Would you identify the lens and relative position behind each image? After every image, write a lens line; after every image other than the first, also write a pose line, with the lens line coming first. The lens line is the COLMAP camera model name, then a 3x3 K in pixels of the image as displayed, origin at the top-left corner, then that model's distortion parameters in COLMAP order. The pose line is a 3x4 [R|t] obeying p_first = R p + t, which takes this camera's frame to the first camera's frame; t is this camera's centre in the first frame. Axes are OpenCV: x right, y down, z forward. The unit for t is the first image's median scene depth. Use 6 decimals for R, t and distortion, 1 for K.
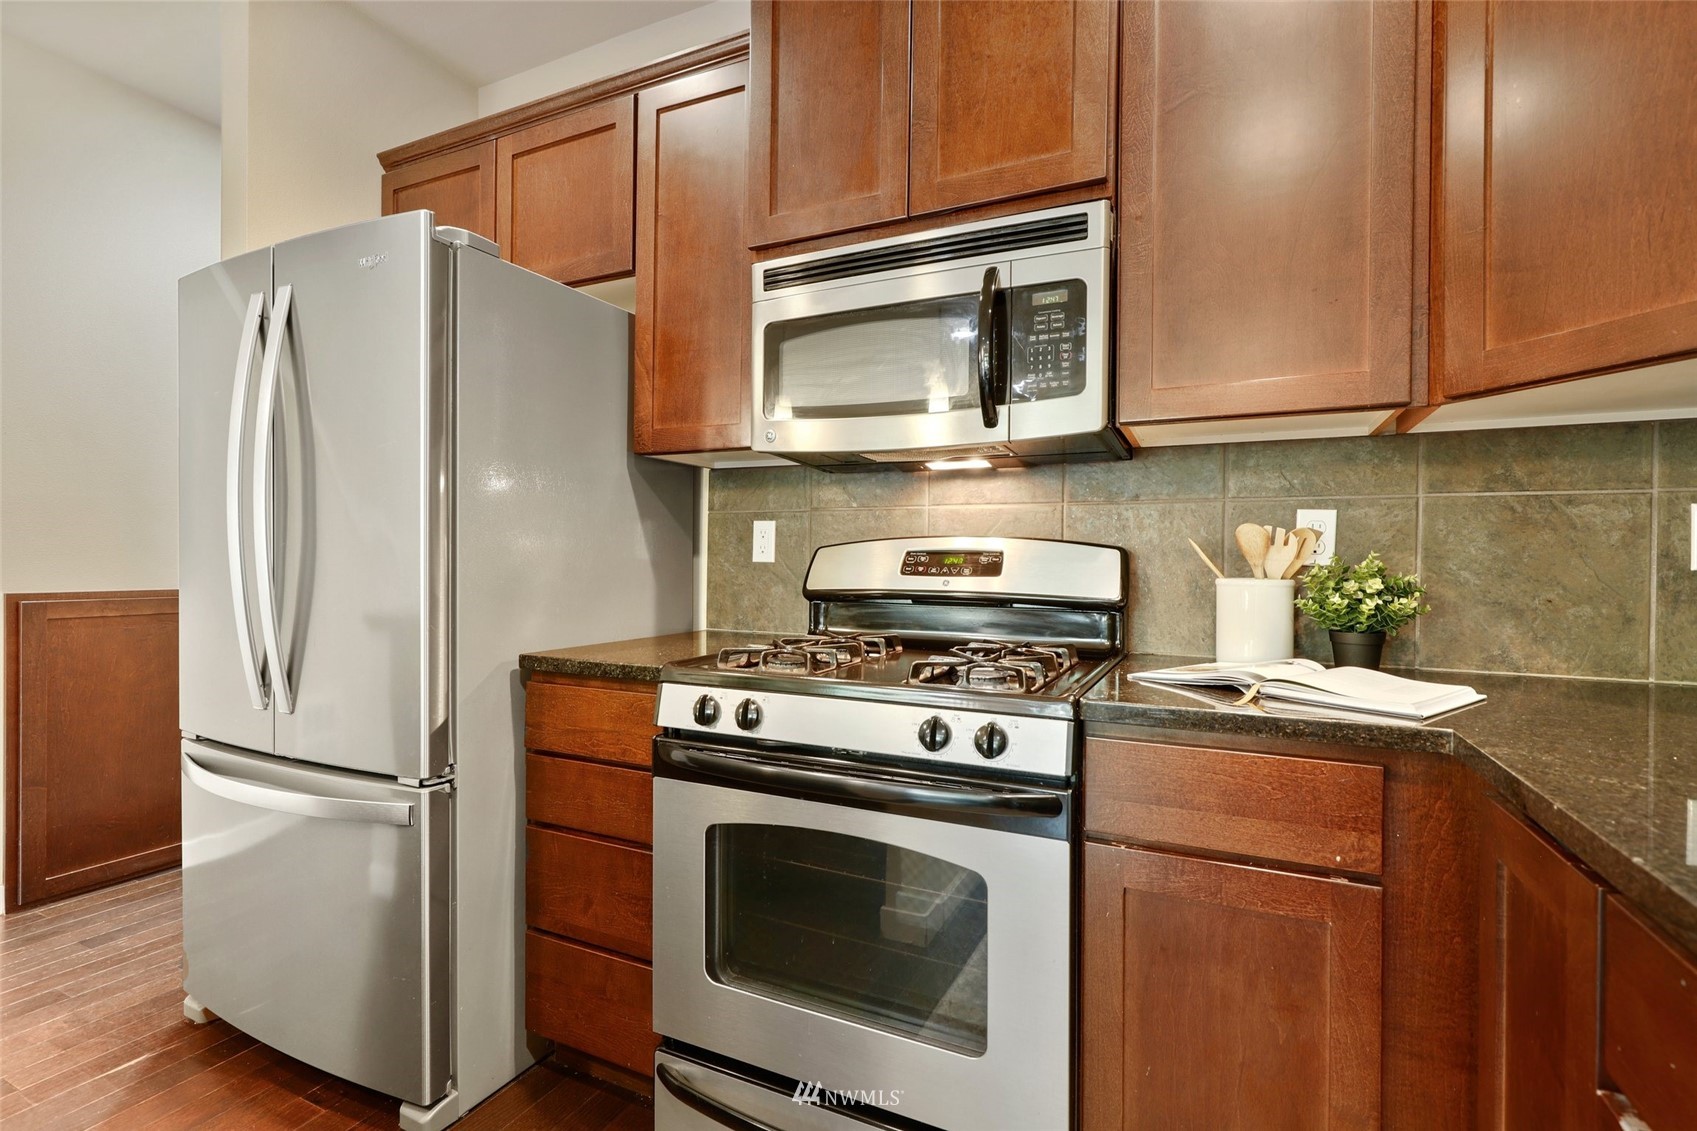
lens RADIAL K [[766.2, 0, 869.3], [0, 766.2, 564.6], [0, 0, 1]] dist [0.001995, -0.001010]
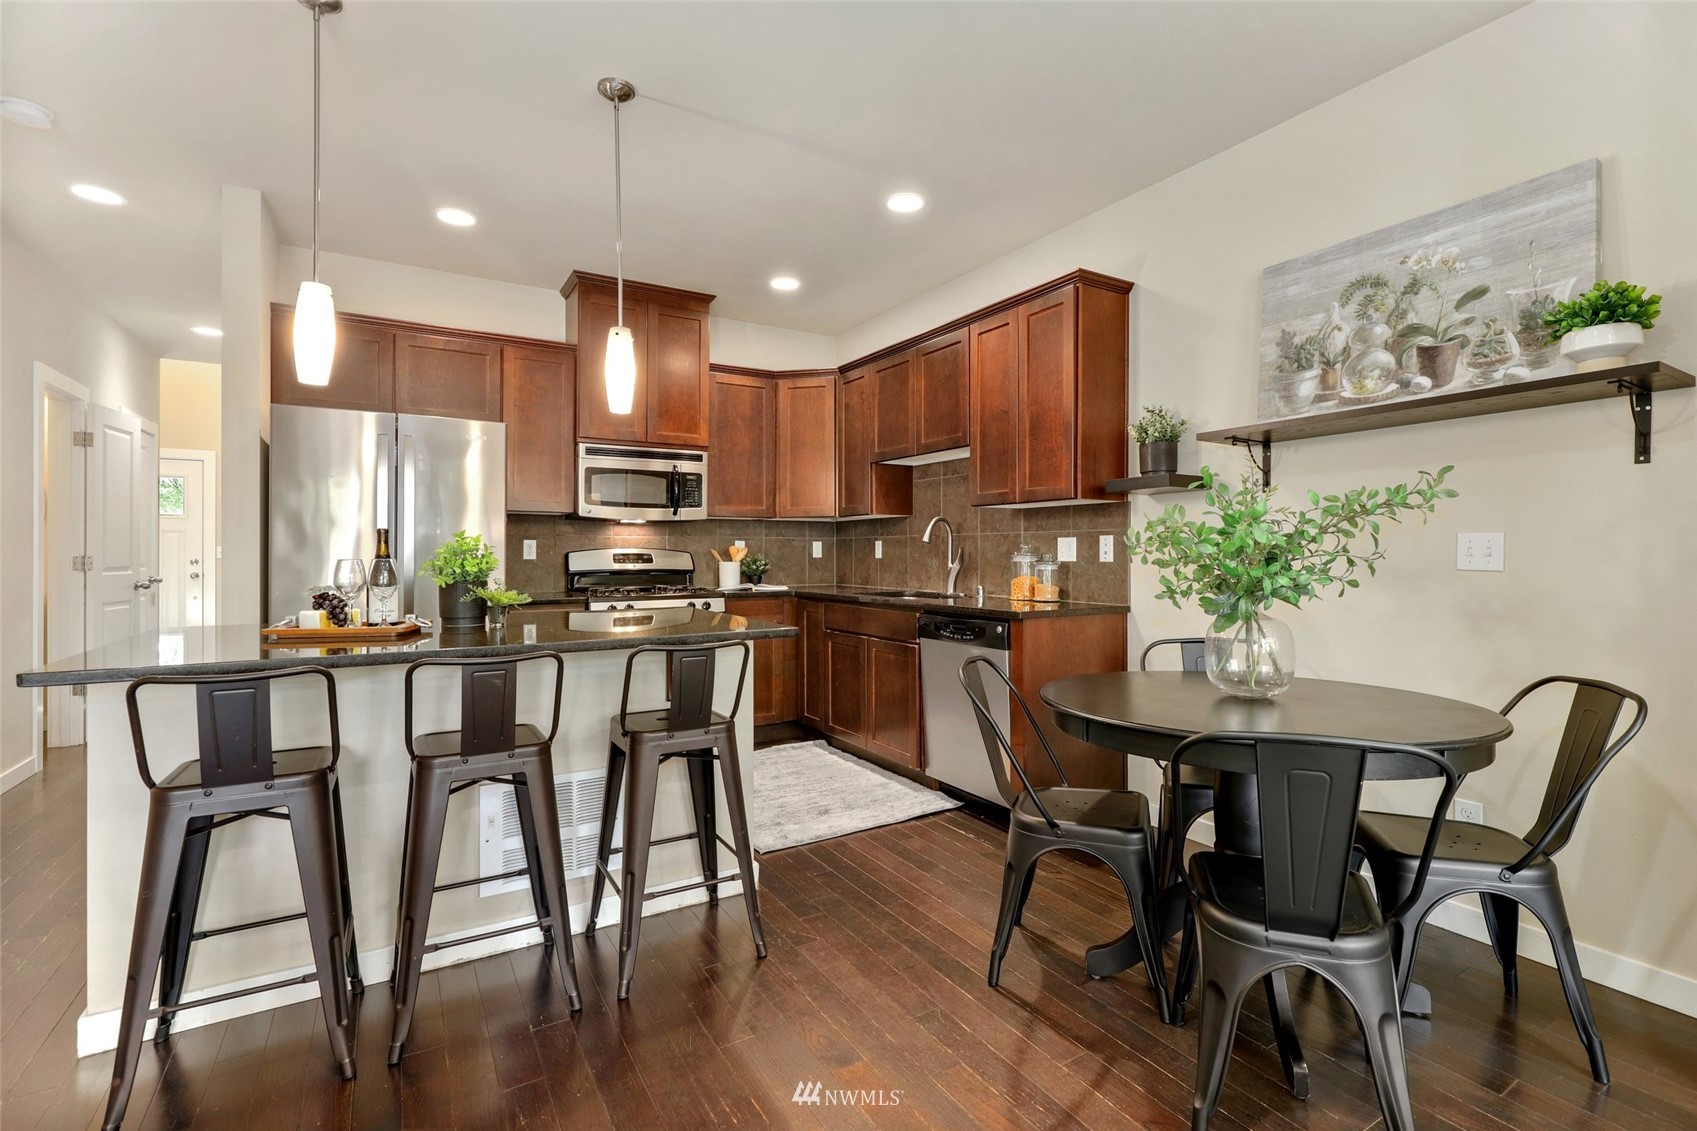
lens RADIAL K [[766.2, 0, 860.4], [0, 766.2, 548.7], [0, 0, 1]] dist [0.001995, -0.001010]
pose [[0.553522, -0.006156, 0.832812, -2.023302], [0.009169, 0.999957, 0.001297, -0.038893], [-0.832784, 0.006918, 0.553554, -1.363909]]
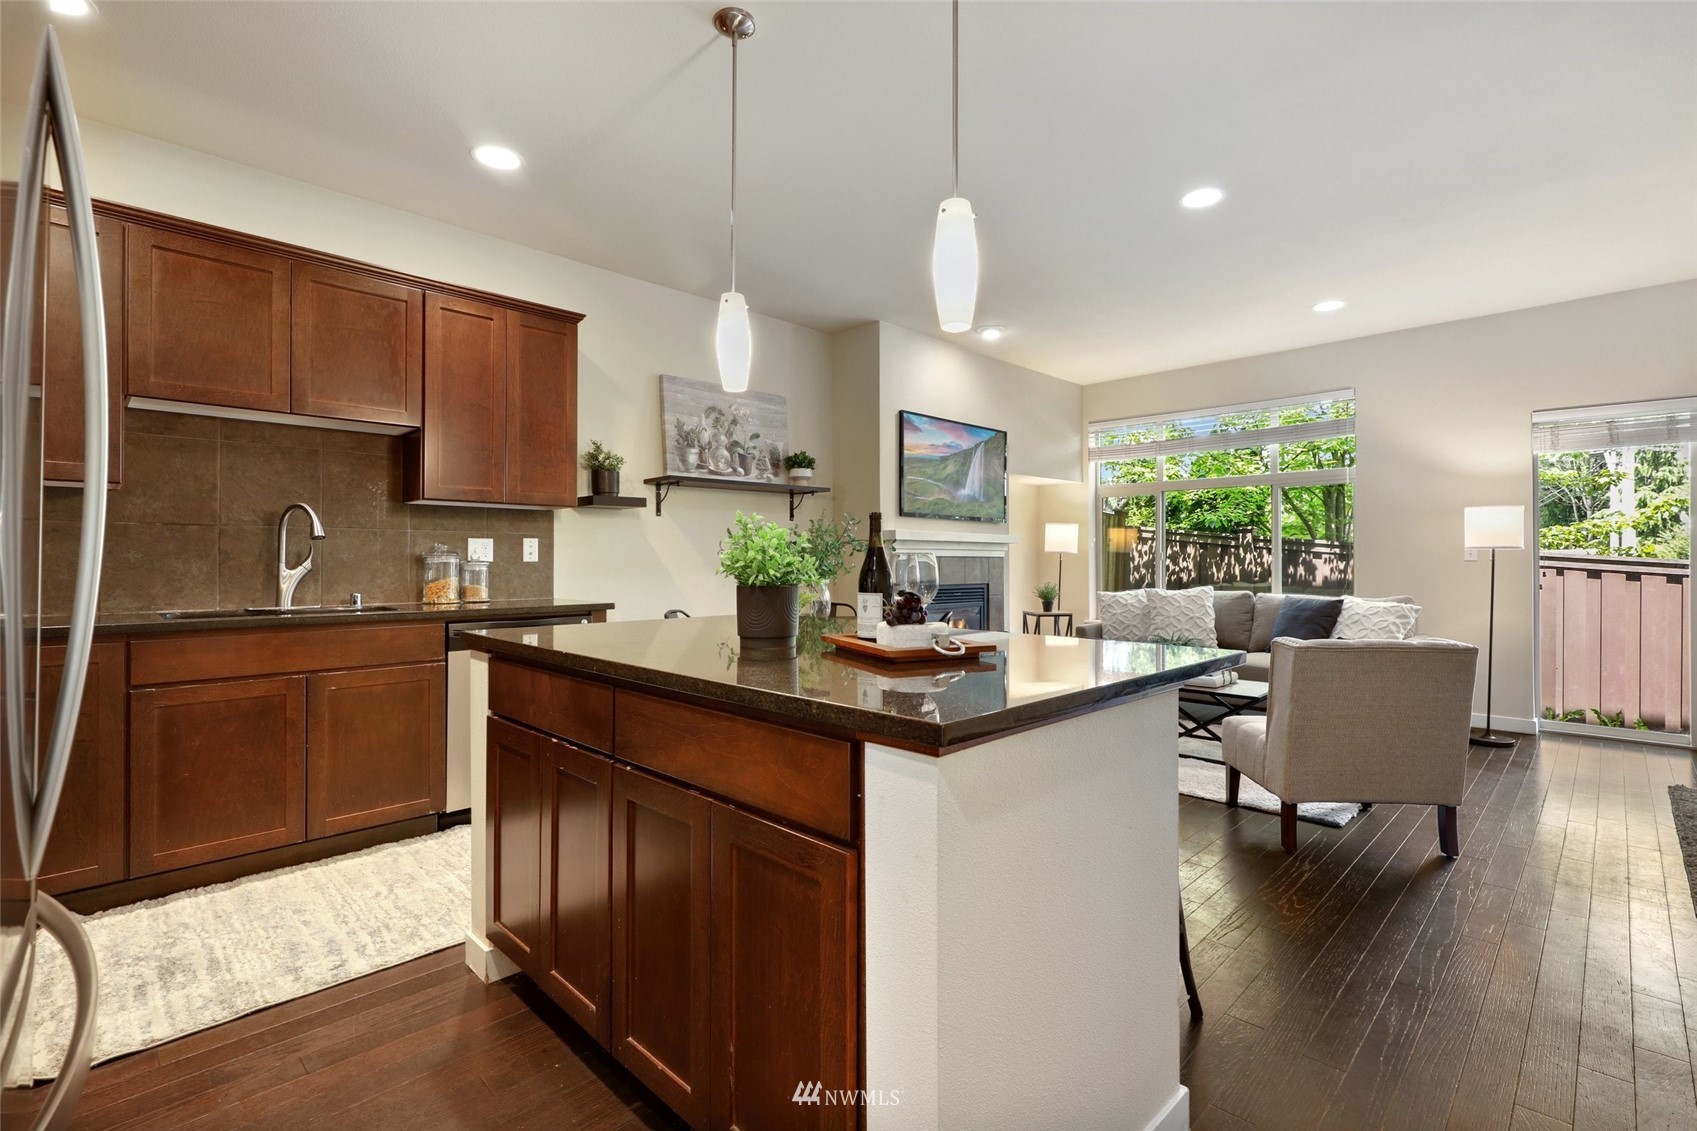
lens RADIAL K [[766.2, 0, 864.5], [0, 766.2, 555.3], [0, 0, 1]] dist [0.001995, -0.001010]
pose [[-0.941543, -0.008342, 0.336790, -1.634707], [-0.008350, 0.999964, 0.001425, -0.024386], [-0.336790, -0.001471, -0.941579, 1.428266]]
